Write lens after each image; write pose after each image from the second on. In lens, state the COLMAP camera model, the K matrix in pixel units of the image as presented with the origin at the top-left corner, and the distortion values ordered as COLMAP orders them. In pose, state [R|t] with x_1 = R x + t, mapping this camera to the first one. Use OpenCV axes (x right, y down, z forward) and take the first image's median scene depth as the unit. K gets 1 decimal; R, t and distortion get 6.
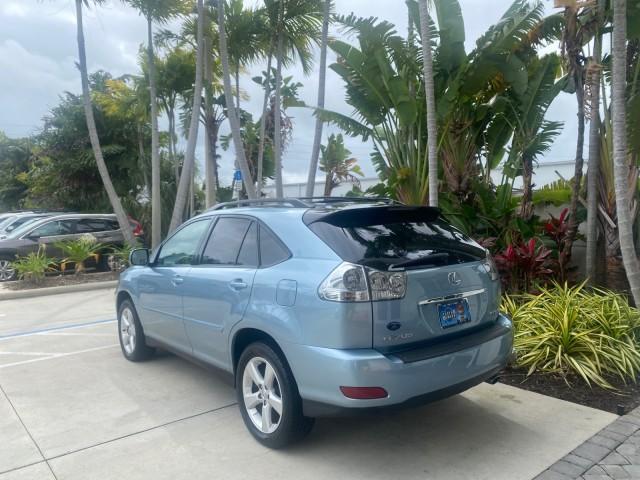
lens RADIAL K [[491.0, 0, 318.5], [0, 491.0, 237.0], [0, 0, 1]] dist [0.000445, -0.003560]
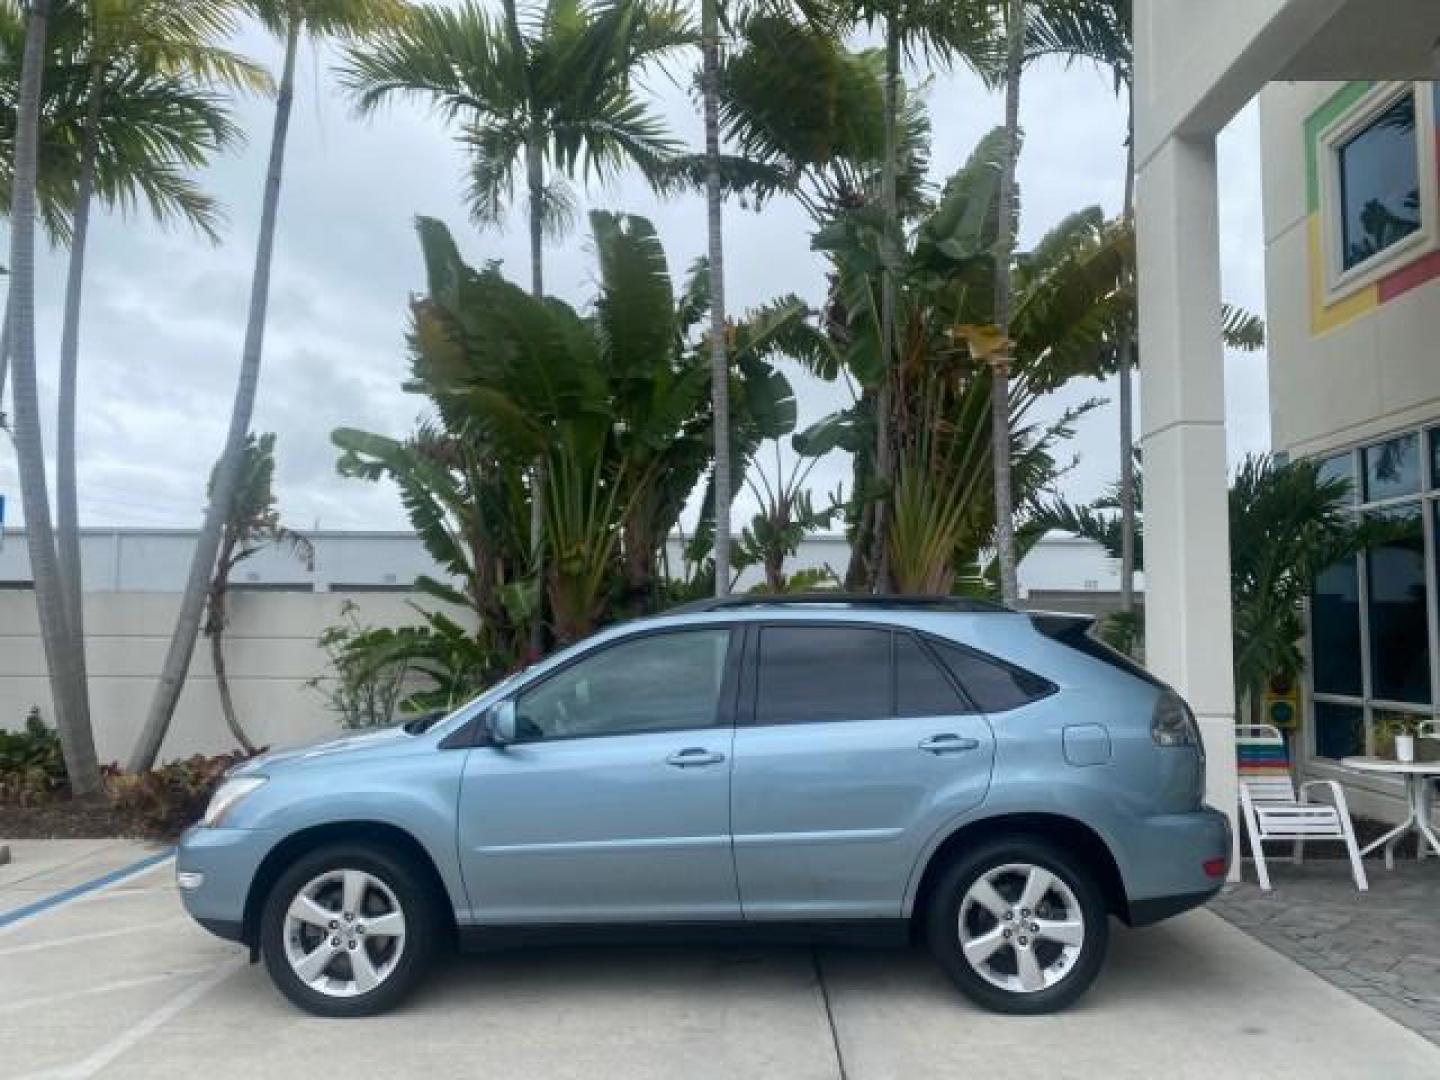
lens RADIAL K [[1106.4, 0, 719.3], [0, 1106.4, 532.4], [0, 0, 1]] dist [0.015344, -0.005730]
pose [[0.645696, 0.078051, 0.759595, -0.762141], [0.025726, 0.991974, -0.123797, -0.000063], [-0.763161, 0.099476, 0.638506, 0.195153]]
